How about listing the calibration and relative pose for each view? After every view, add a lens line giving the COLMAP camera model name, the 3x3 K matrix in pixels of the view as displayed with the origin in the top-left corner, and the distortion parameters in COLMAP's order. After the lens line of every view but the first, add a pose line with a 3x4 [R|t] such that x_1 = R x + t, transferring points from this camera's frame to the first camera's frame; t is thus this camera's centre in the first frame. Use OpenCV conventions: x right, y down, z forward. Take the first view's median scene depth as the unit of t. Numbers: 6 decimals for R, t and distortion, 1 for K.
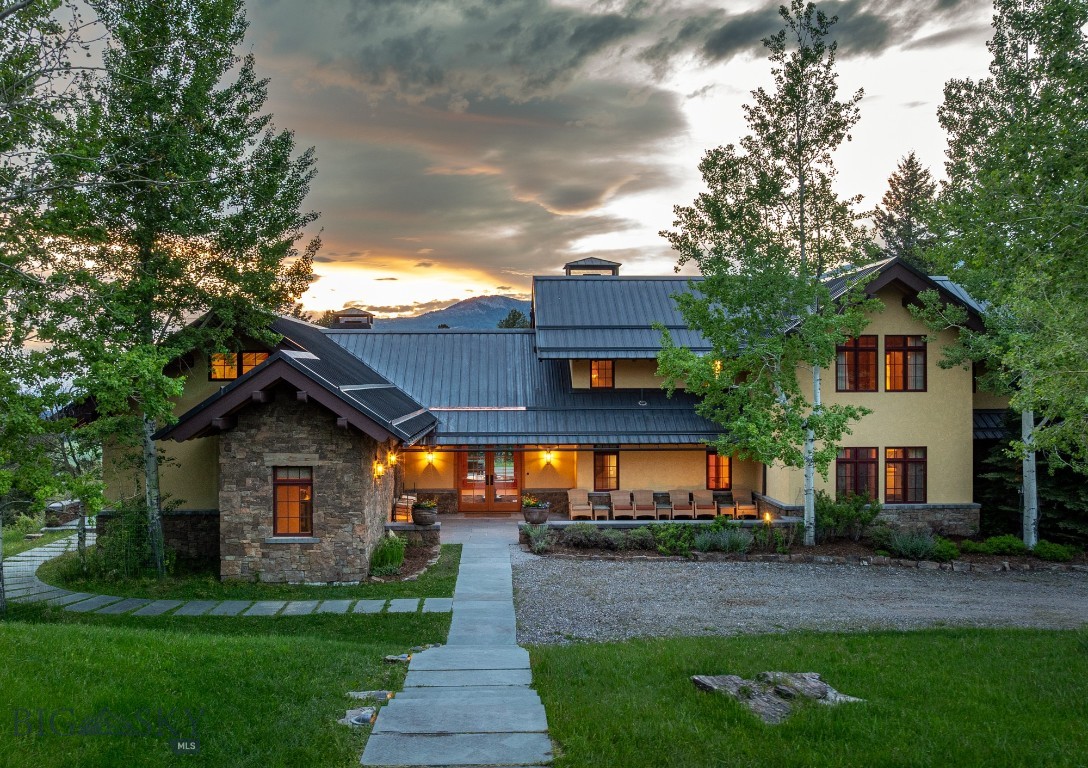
lens RADIAL K [[952.3, 0, 517.5], [0, 952.3, 388.1], [0, 0, 1]] dist [-0.004592, -0.000197]
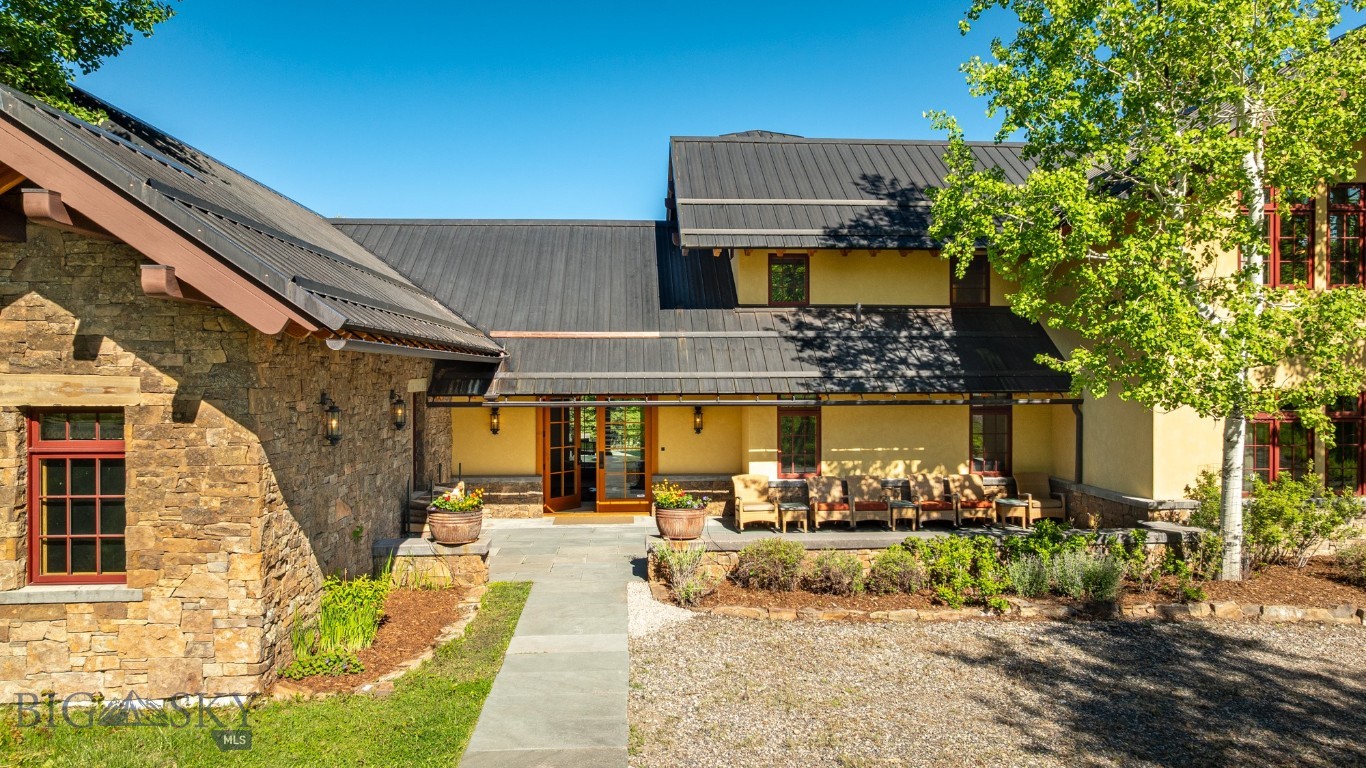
lens RADIAL K [[952.3, 0, 683.0], [0, 952.3, 384.0], [0, 0, 1]] dist [-0.021929, 0.005610]
pose [[0.999306, 0.000083, 0.037250, 0.001681], [-0.000053, 1.000000, -0.000795, 0.053680], [-0.037250, 0.000793, 0.999306, 0.442678]]
